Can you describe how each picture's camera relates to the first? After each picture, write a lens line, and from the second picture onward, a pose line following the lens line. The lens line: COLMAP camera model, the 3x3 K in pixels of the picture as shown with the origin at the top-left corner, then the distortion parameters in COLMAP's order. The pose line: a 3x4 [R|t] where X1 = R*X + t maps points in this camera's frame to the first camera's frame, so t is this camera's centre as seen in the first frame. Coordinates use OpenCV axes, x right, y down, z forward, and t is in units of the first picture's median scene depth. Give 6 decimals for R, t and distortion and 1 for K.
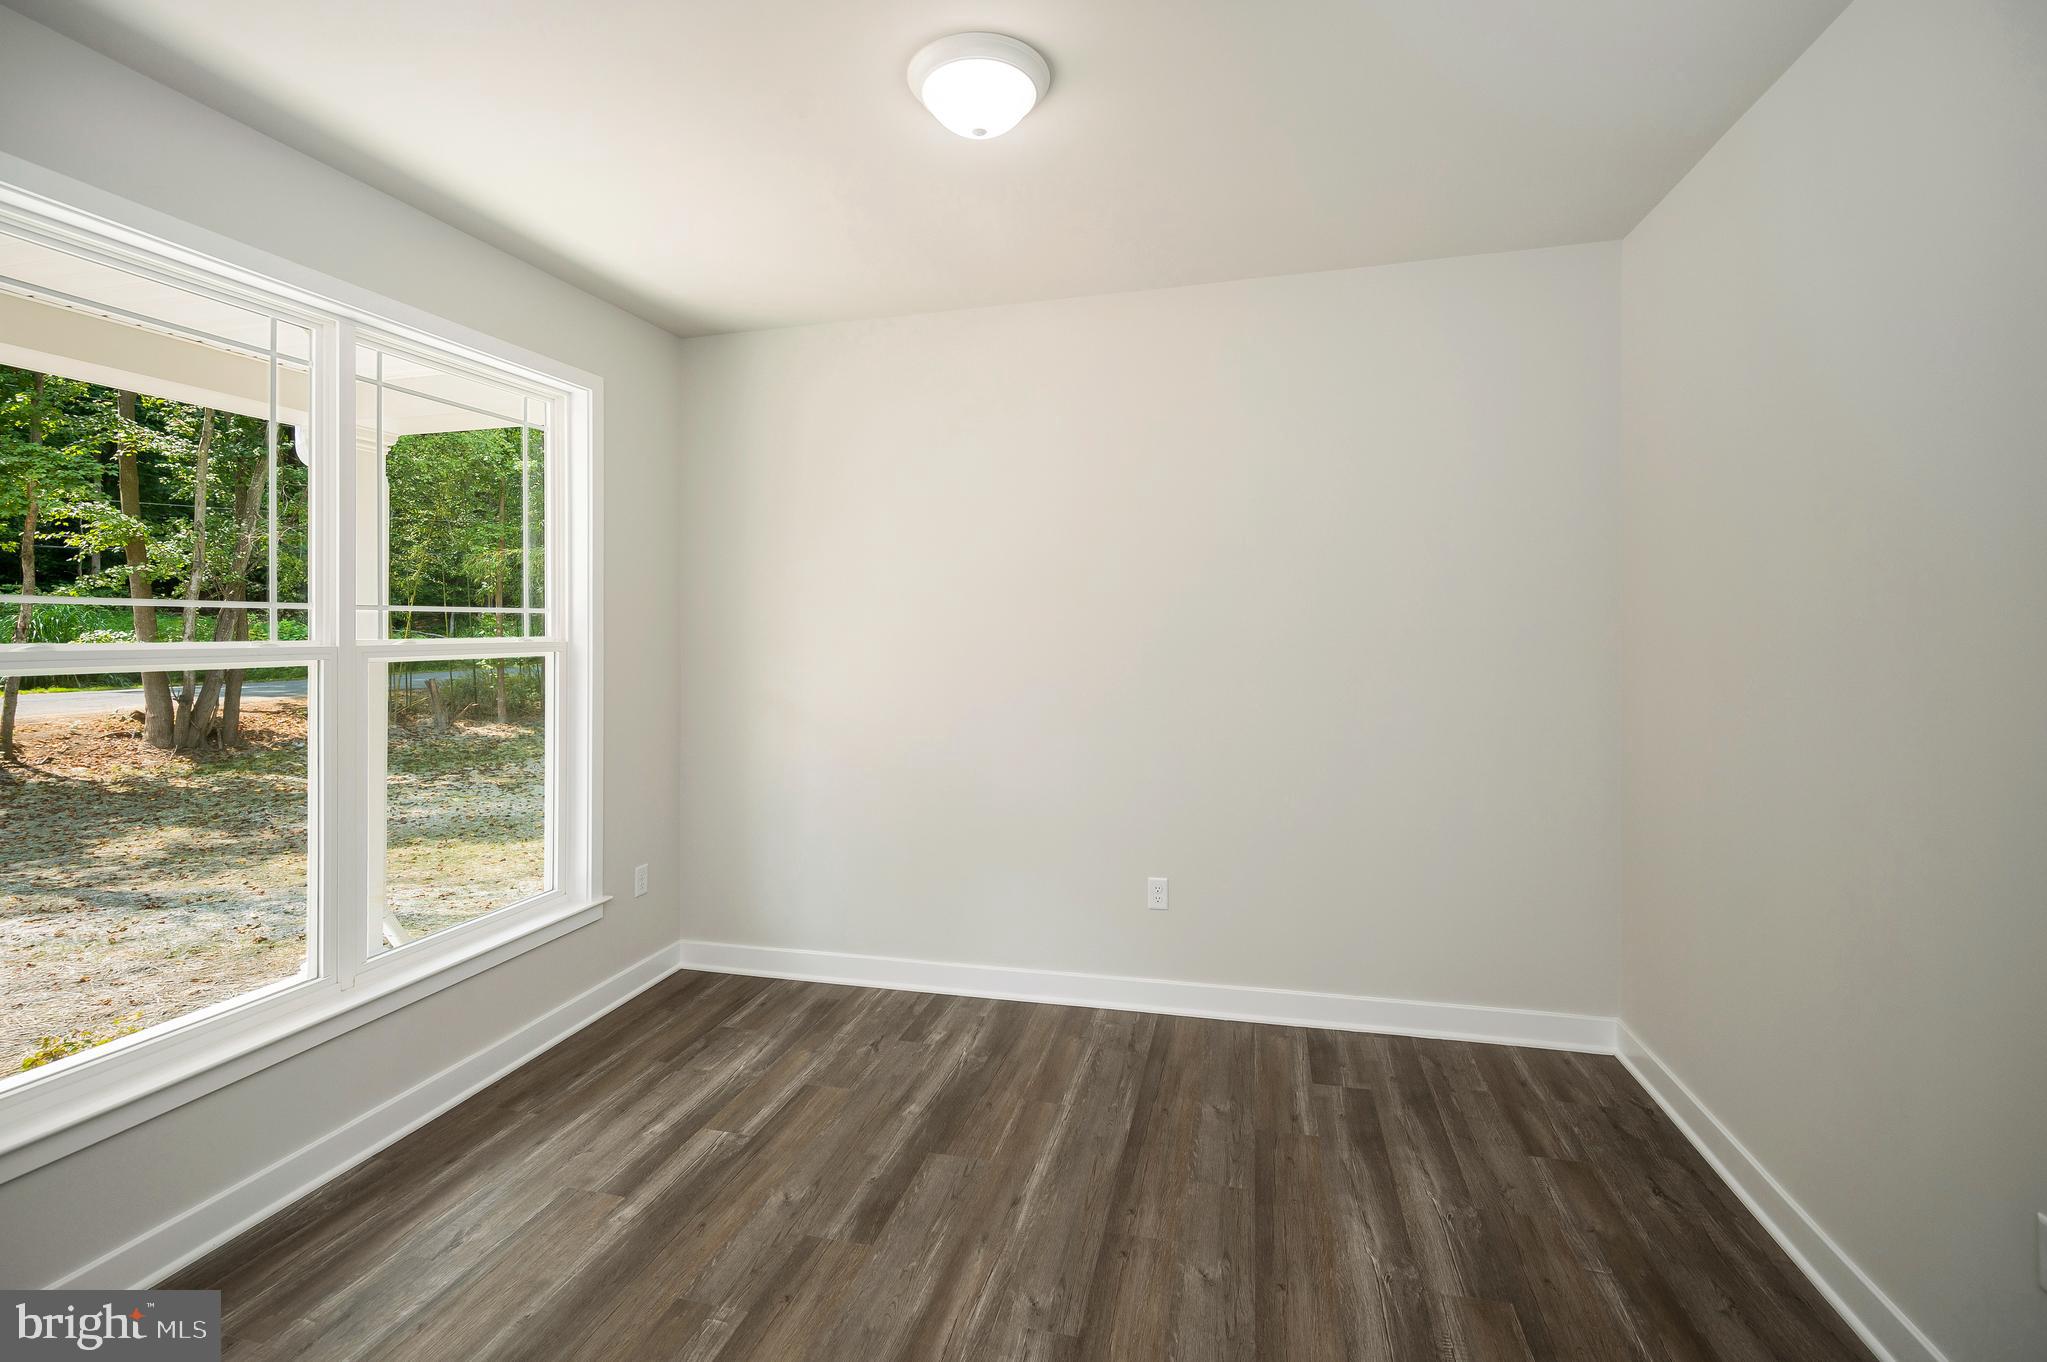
lens RADIAL K [[883.7, 0, 1040.7], [0, 883.7, 621.0], [0, 0, 1]] dist [-0.009172, -0.001216]
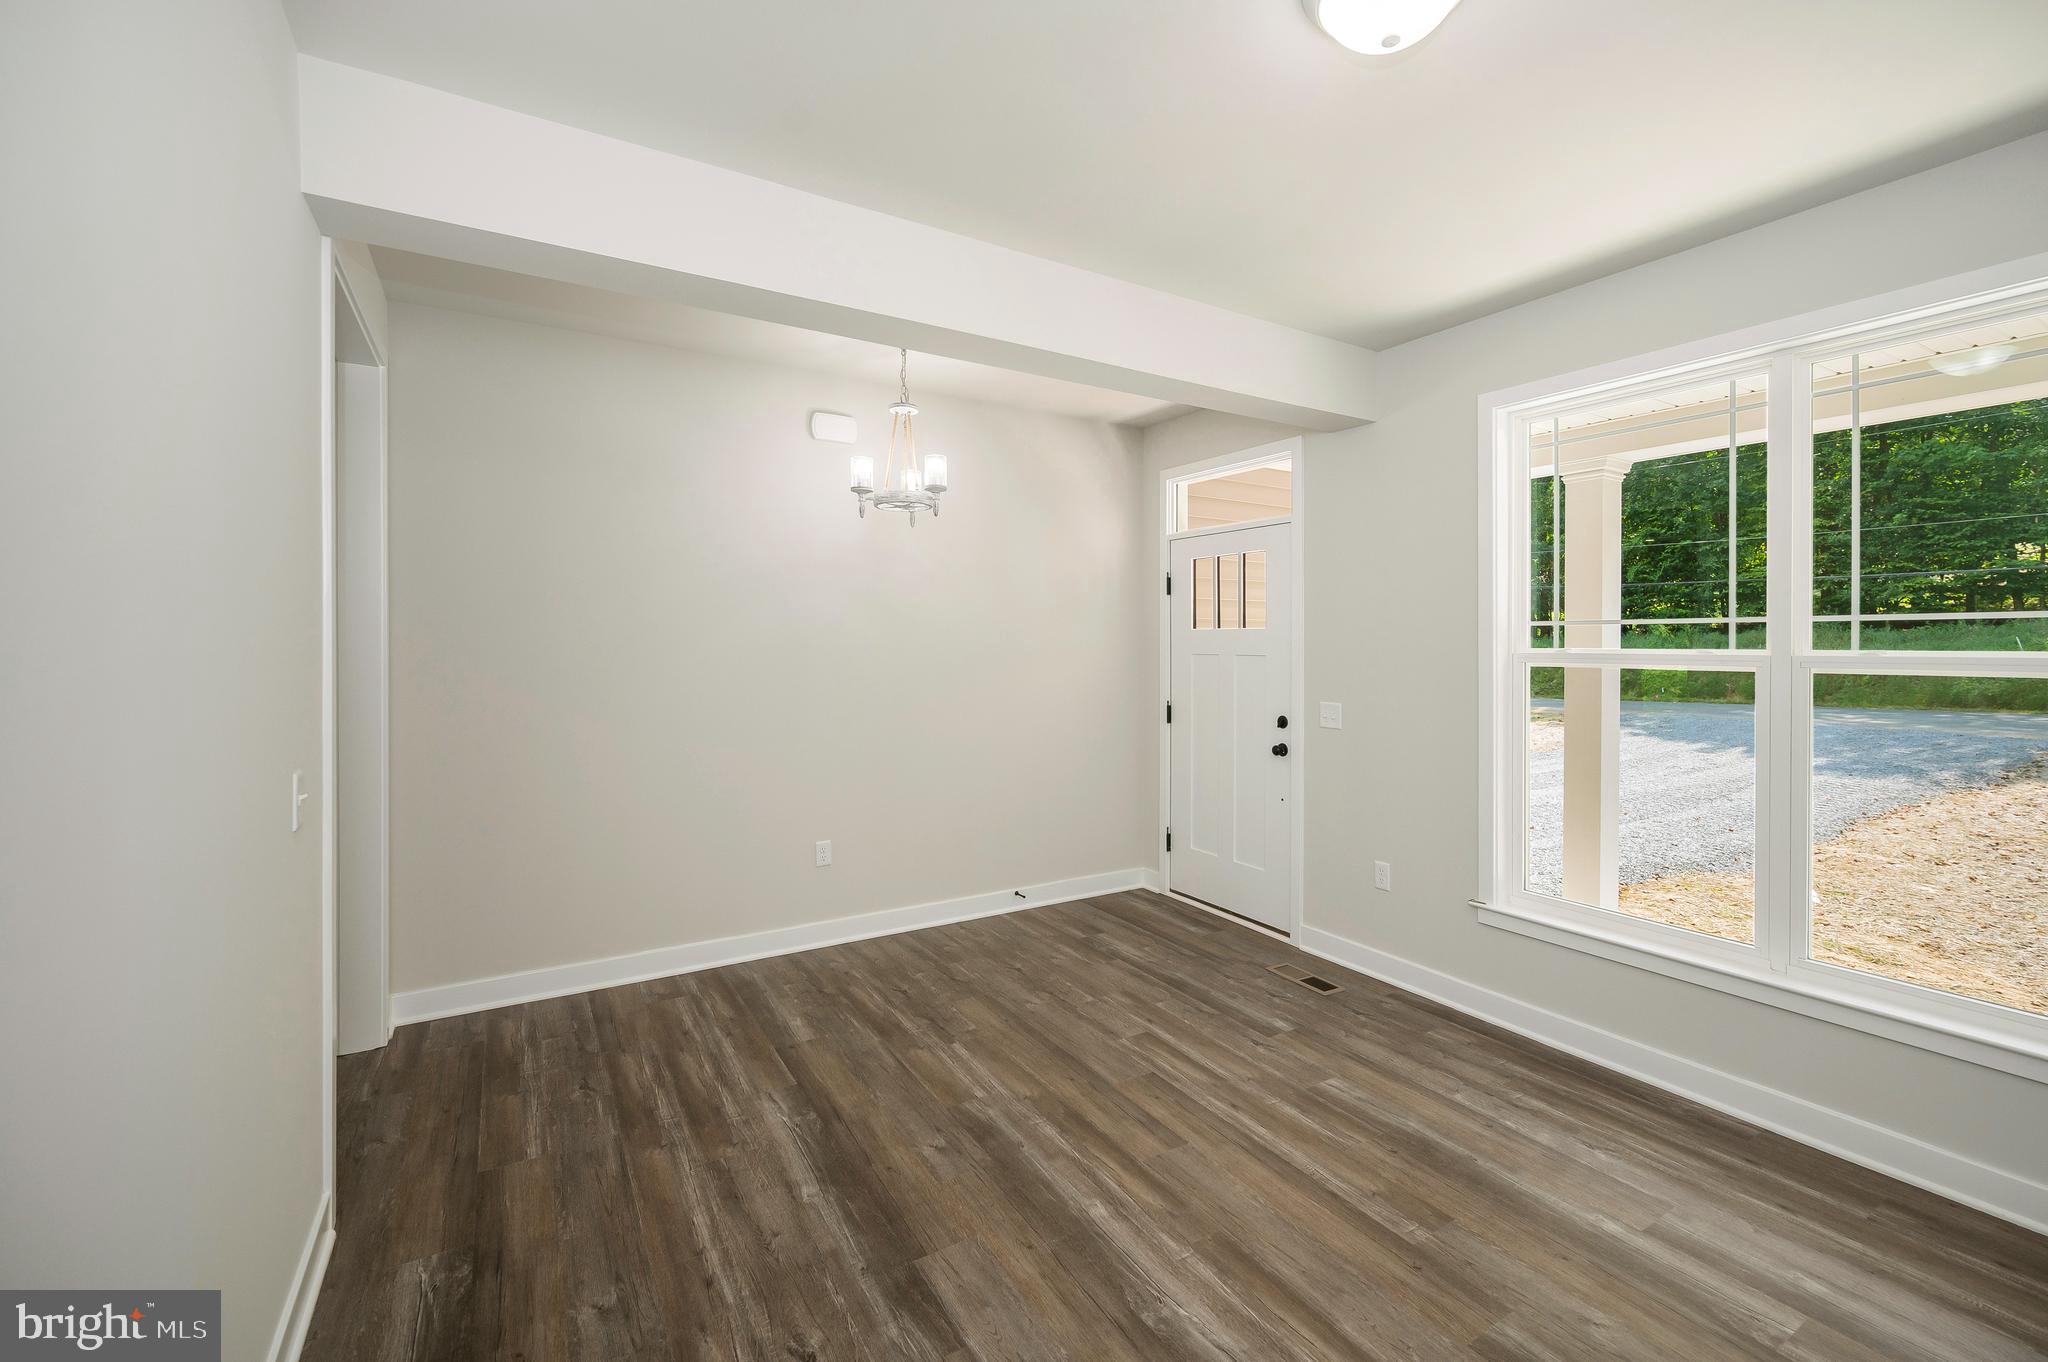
lens RADIAL K [[858.6, 0, 1061.8], [0, 858.6, 639.9], [0, 0, 1]] dist [-0.003680, -0.000625]
pose [[-0.686833, 0.006075, -0.726790, 0.463546], [0.008758, 0.999962, 0.000081, 0.001588], [0.726763, -0.006310, -0.686860, 0.856367]]
